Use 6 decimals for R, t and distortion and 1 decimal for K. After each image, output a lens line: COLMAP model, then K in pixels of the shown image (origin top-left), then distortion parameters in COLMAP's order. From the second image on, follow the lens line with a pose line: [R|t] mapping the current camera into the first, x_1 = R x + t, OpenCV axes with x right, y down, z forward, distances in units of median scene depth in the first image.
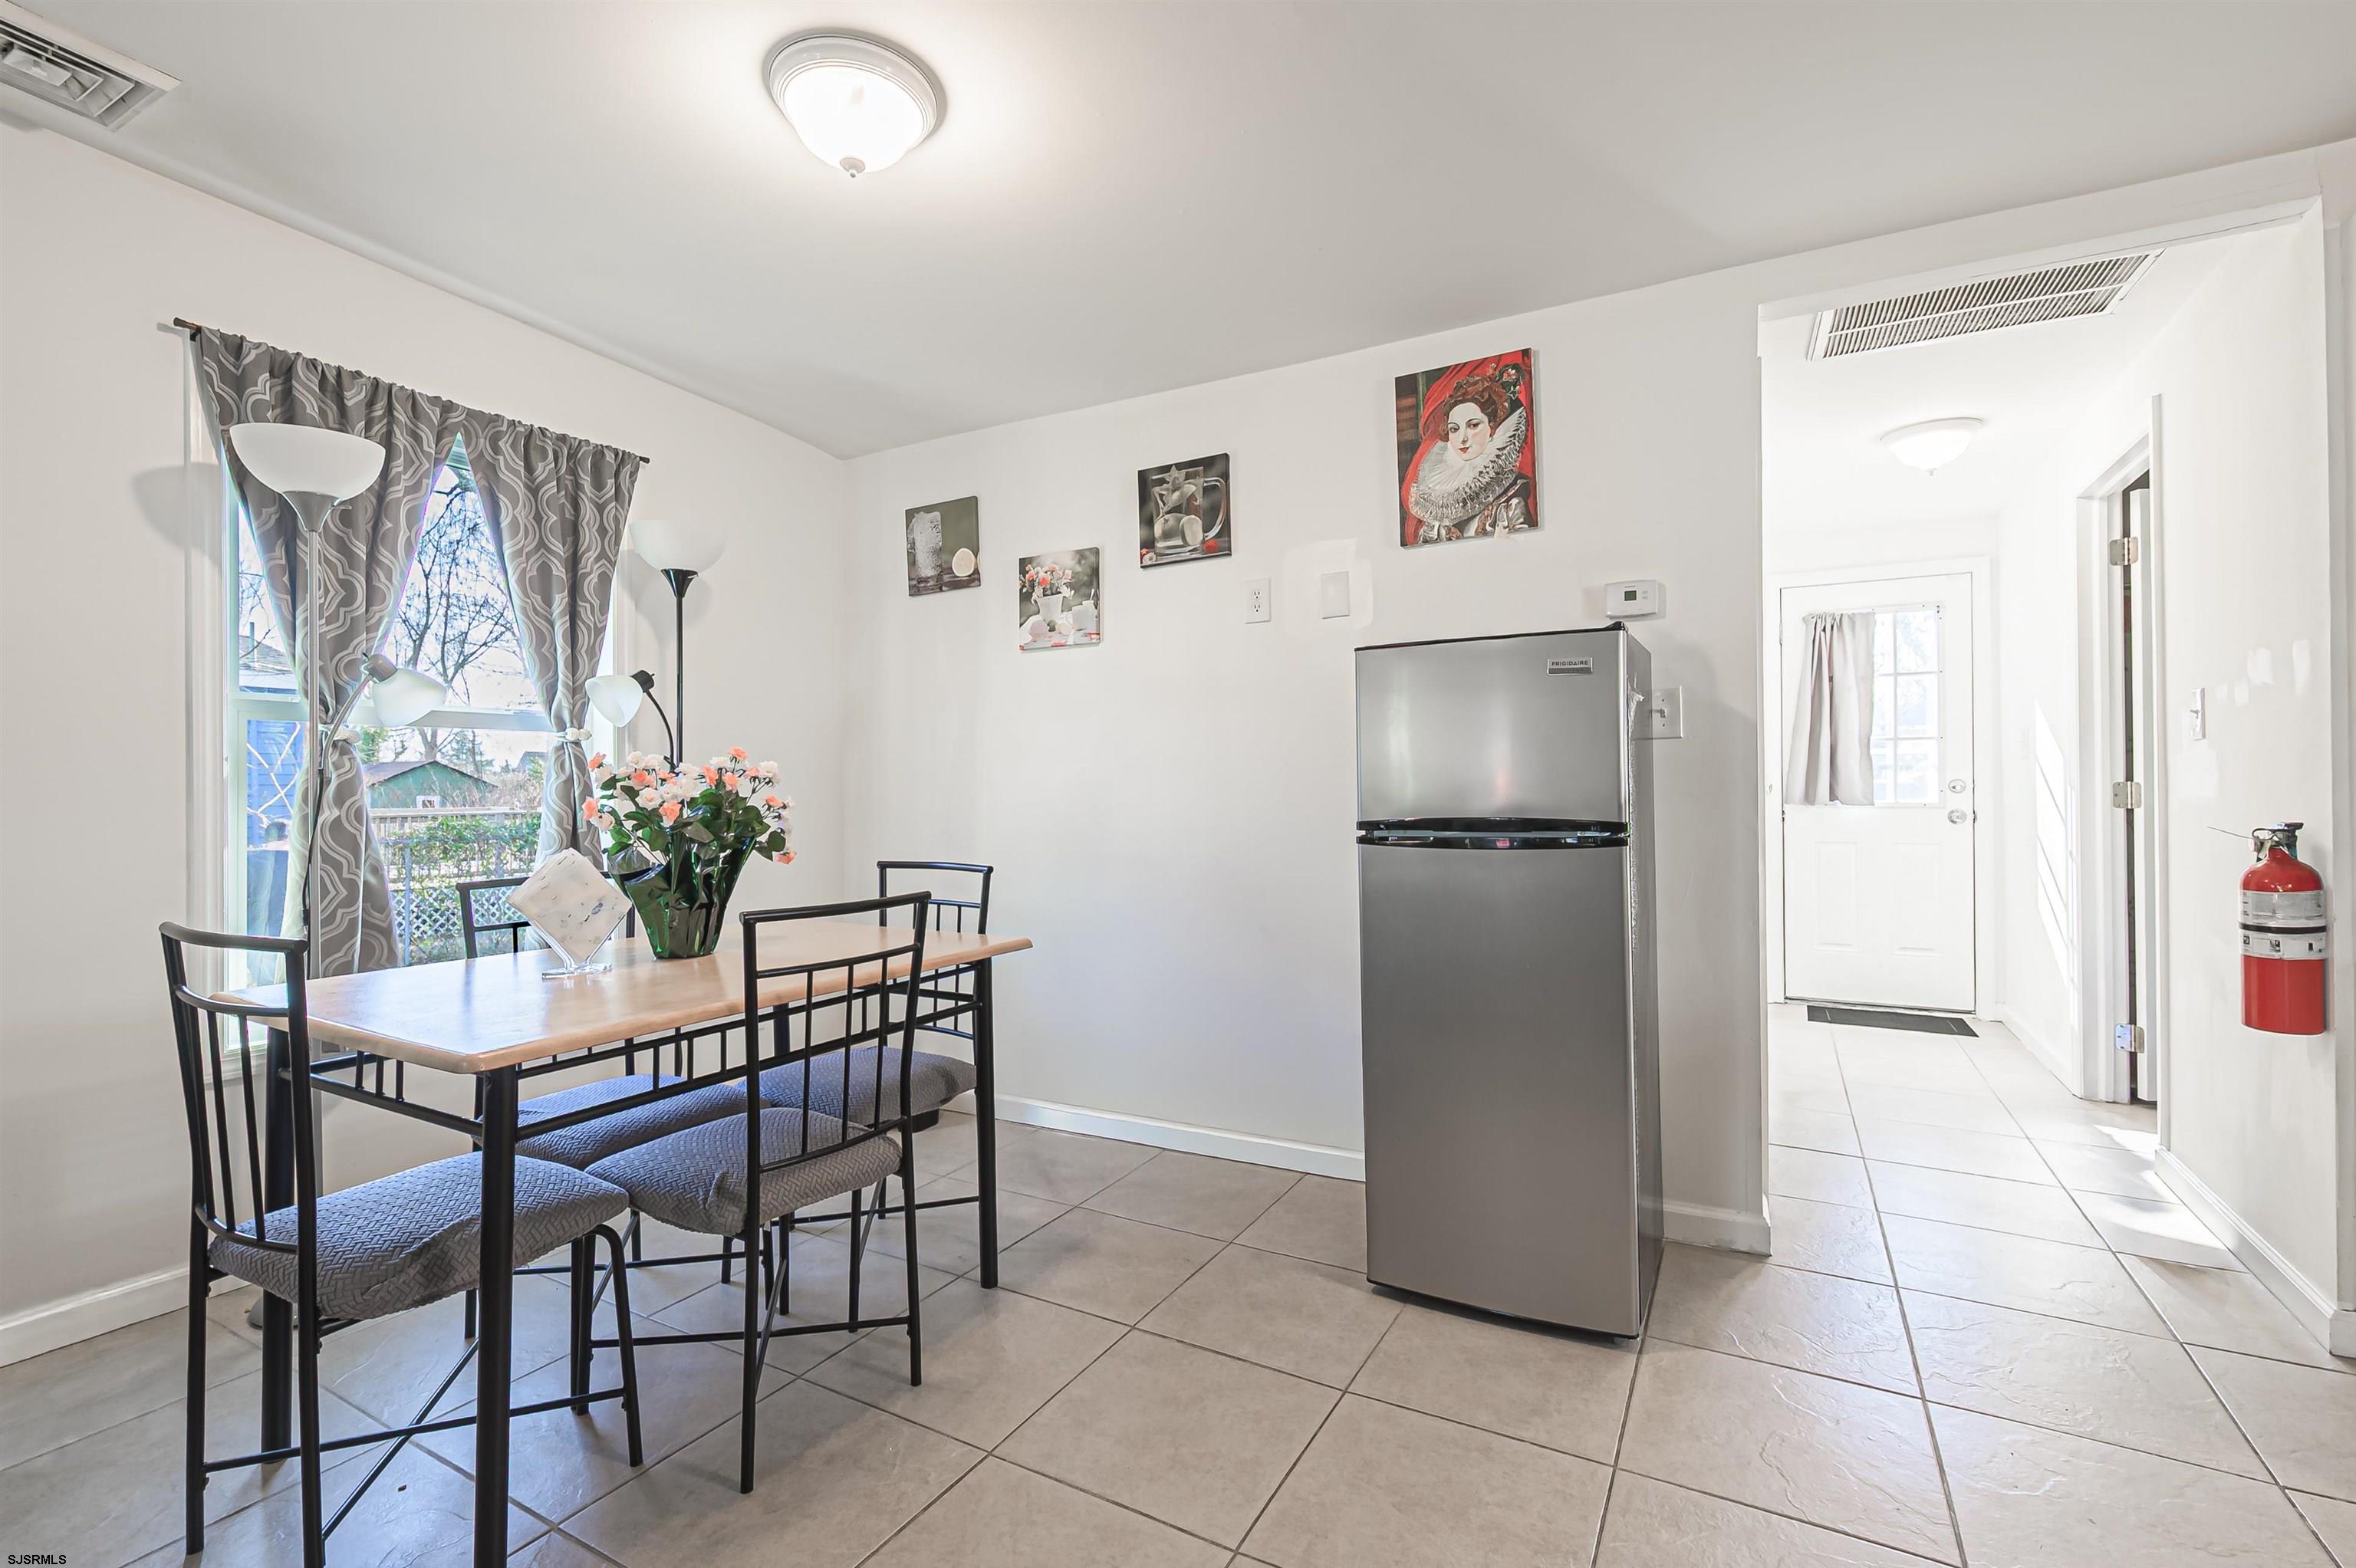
lens RADIAL K [[1063.4, 0, 1166.5], [0, 1063.4, 784.7], [0, 0, 1]] dist [-0.002877, 0.000421]
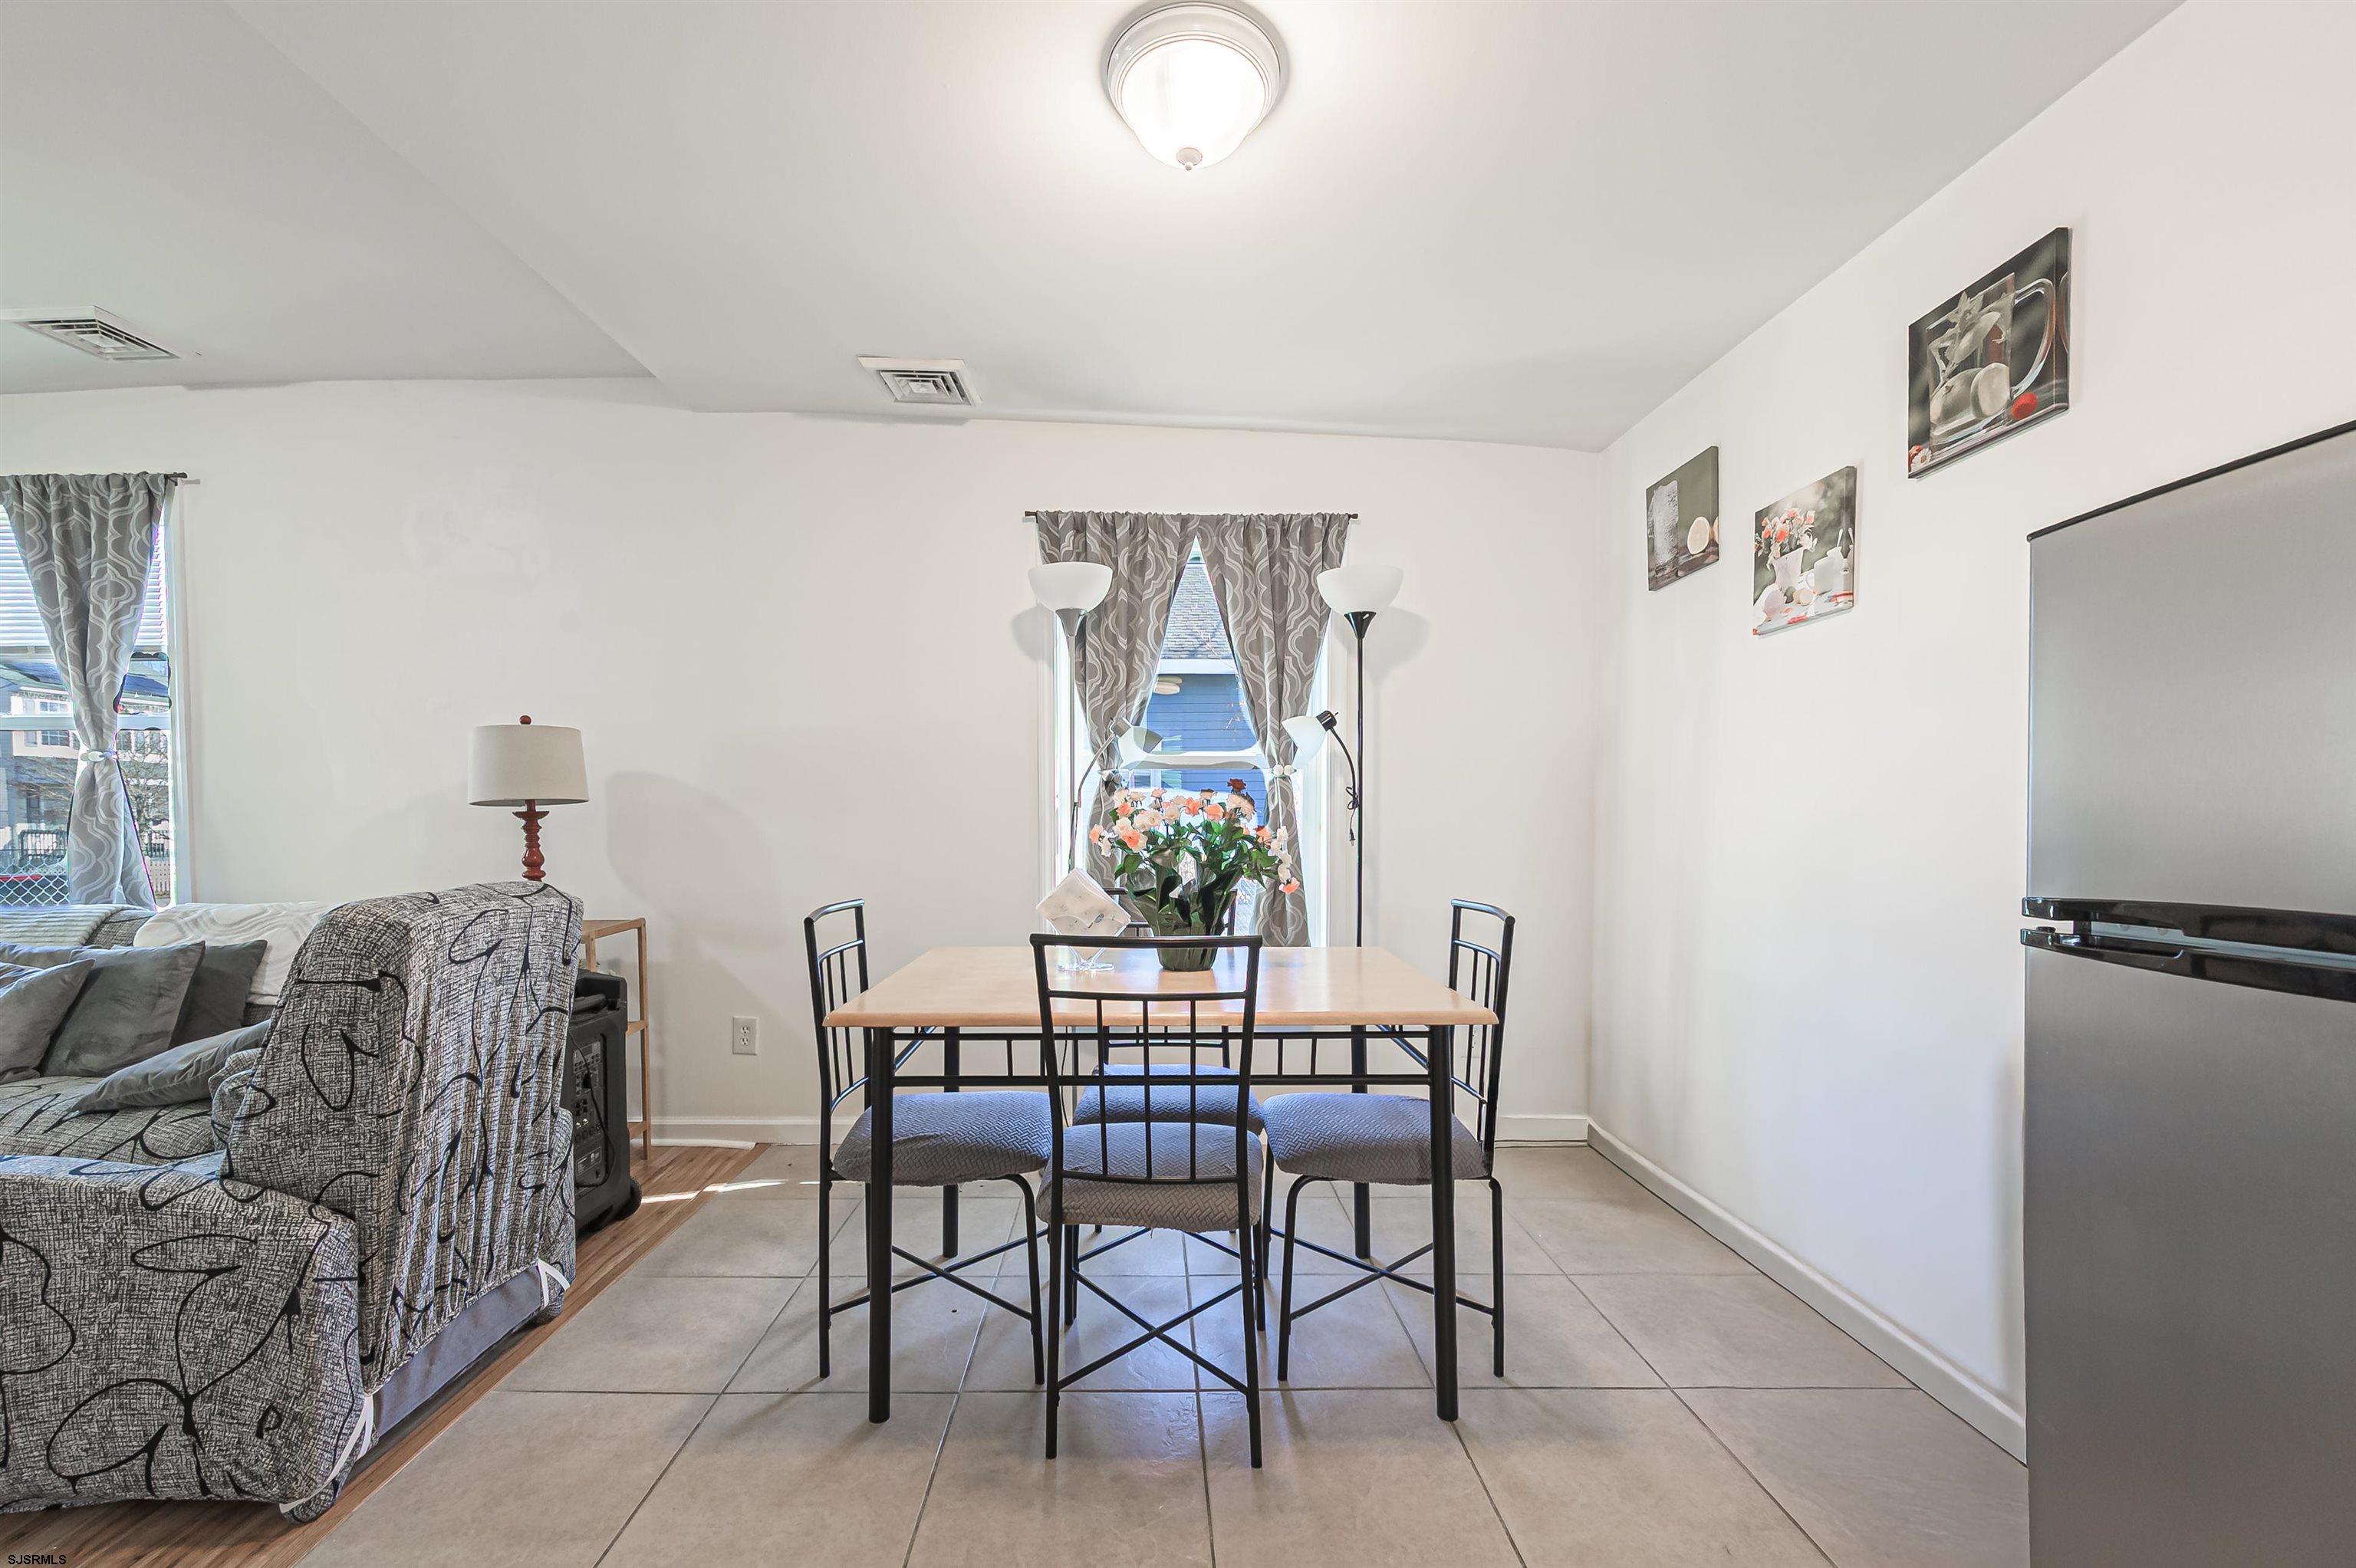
lens RADIAL K [[933.7, 0, 1155.2], [0, 933.7, 845.8], [0, 0, 1]] dist [-0.001726, -0.000158]
pose [[0.501666, 0.035351, -0.864339, 0.266801], [0.000108, 0.999162, 0.040928, -0.004992], [0.865062, -0.020625, 0.501241, 0.348964]]
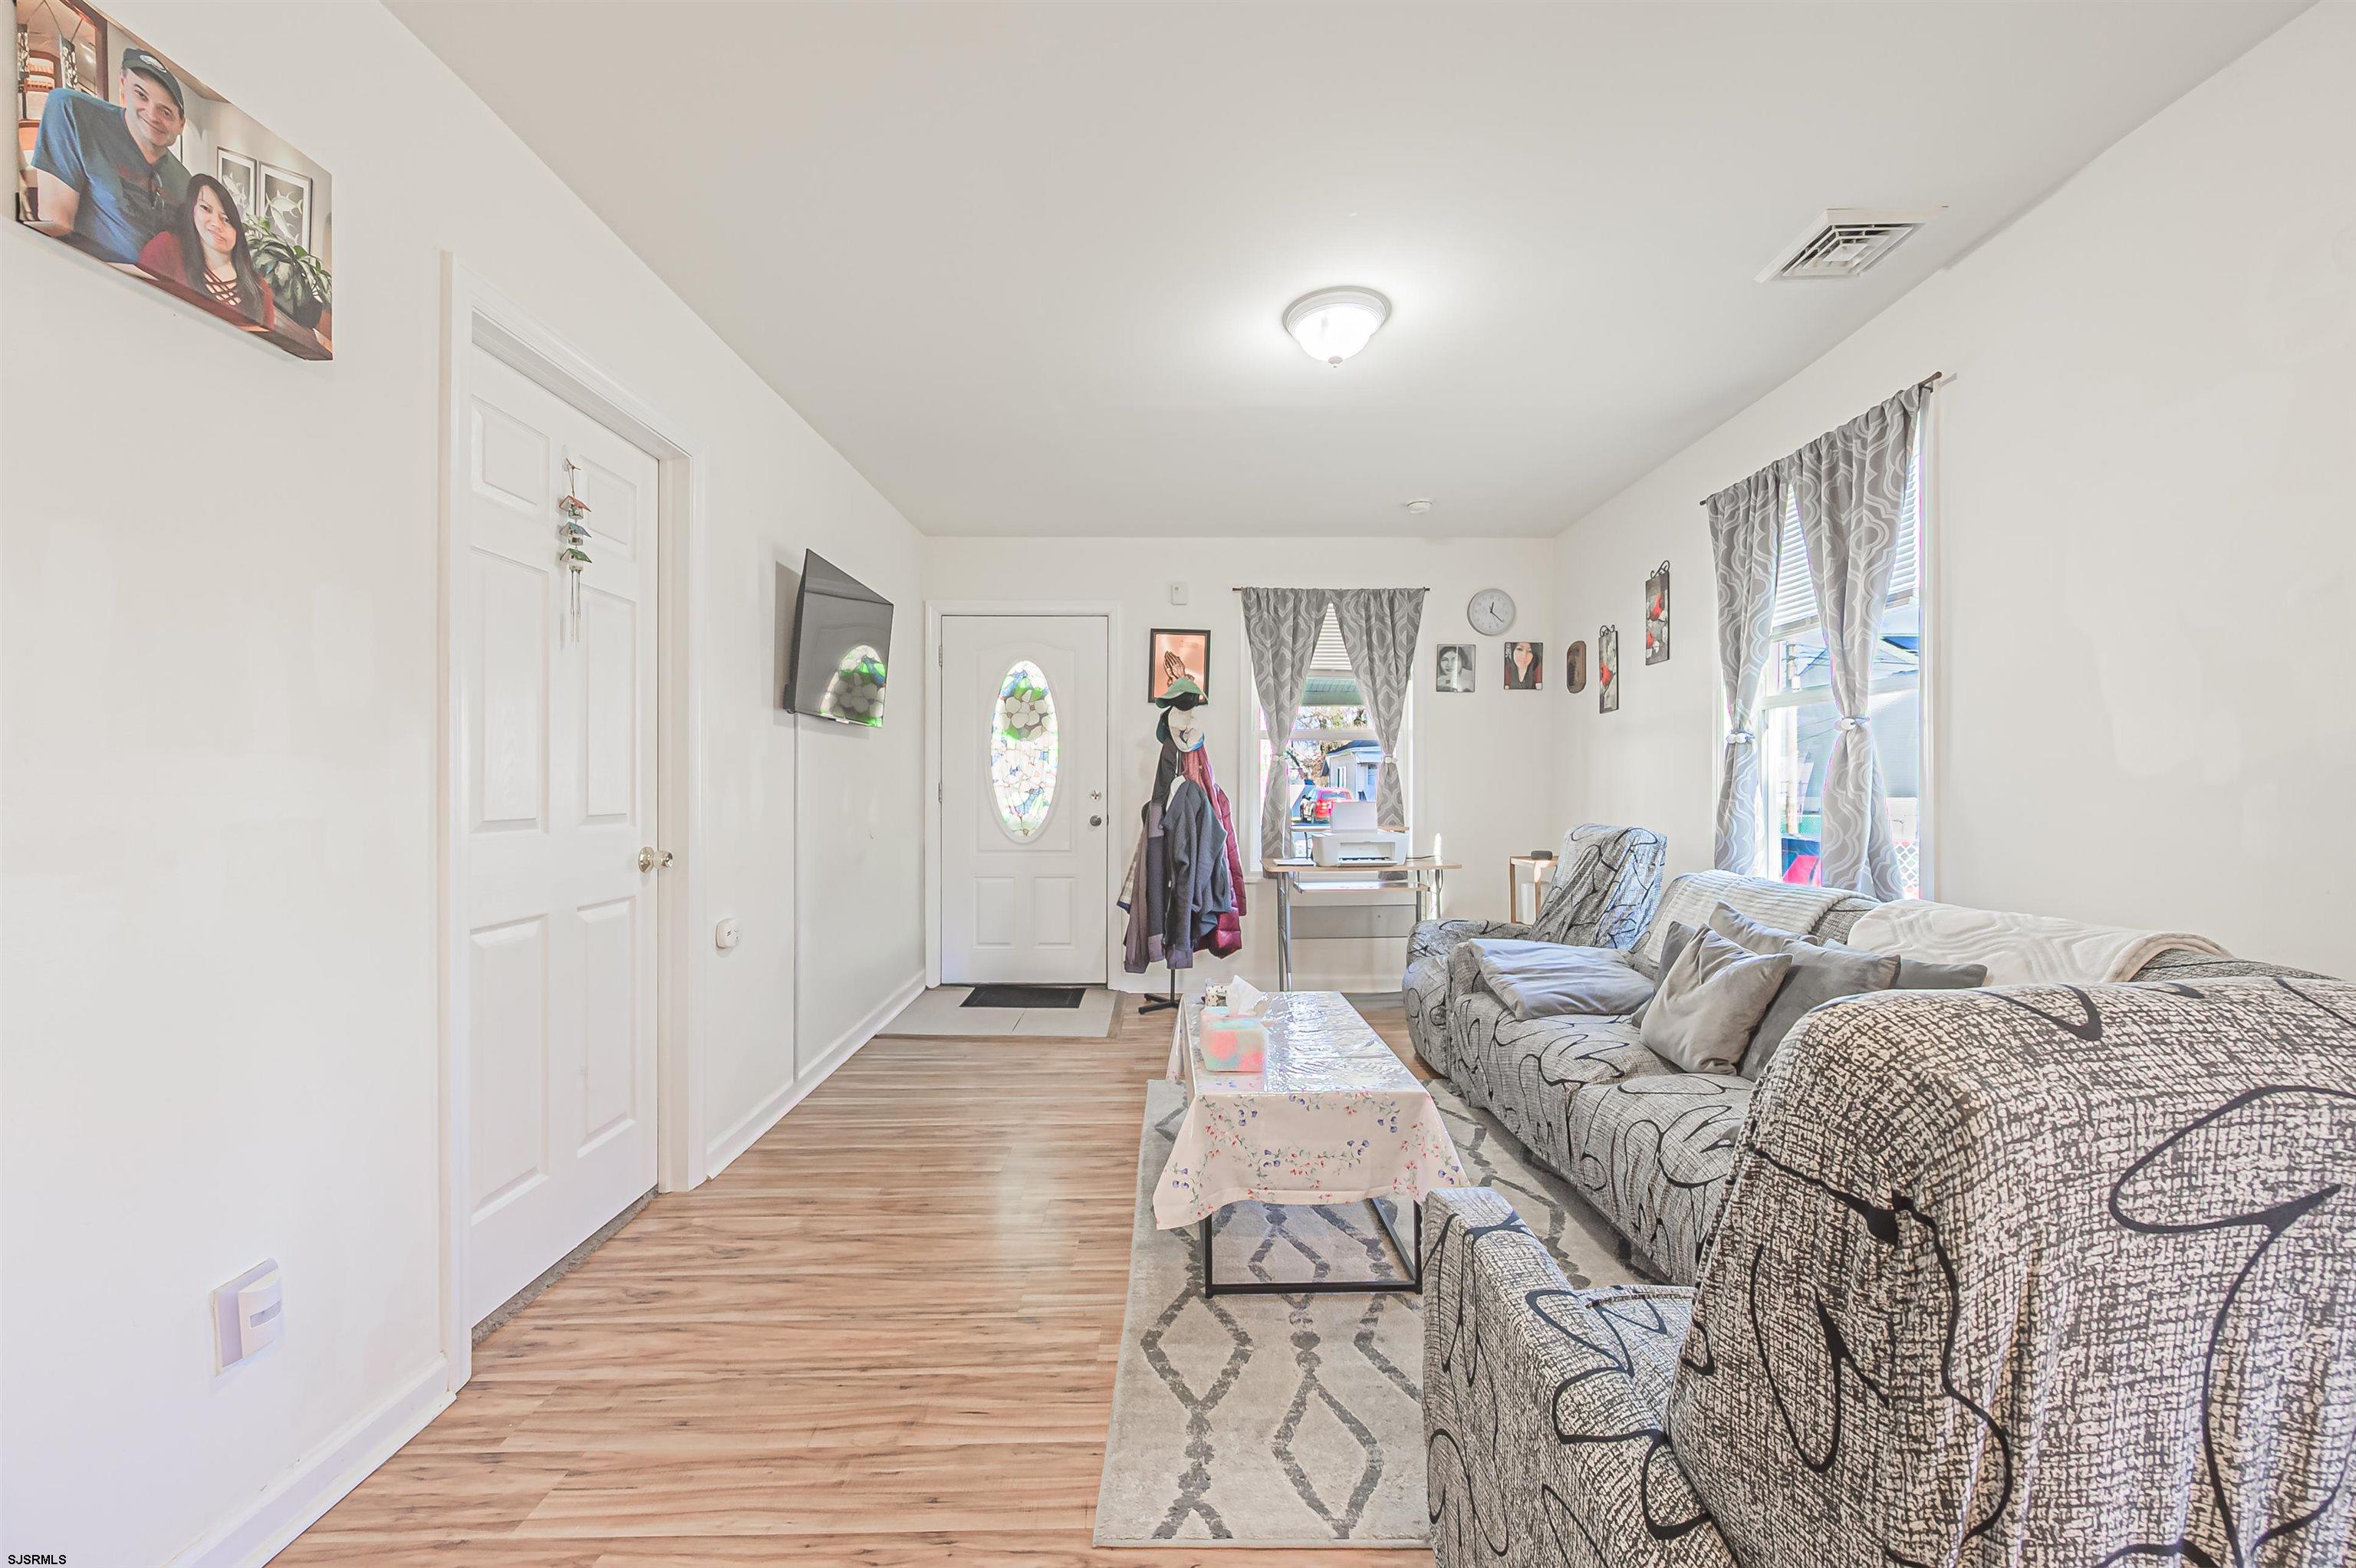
lens RADIAL K [[933.7, 0, 1173.8], [0, 933.7, 784.5], [0, 0, 1]] dist [-0.001726, -0.000158]
pose [[-0.867635, 0.003348, -0.497190, -0.149366], [0.004507, 0.999989, -0.001130, -0.002993], [0.497181, -0.003222, -0.867641, 0.332686]]
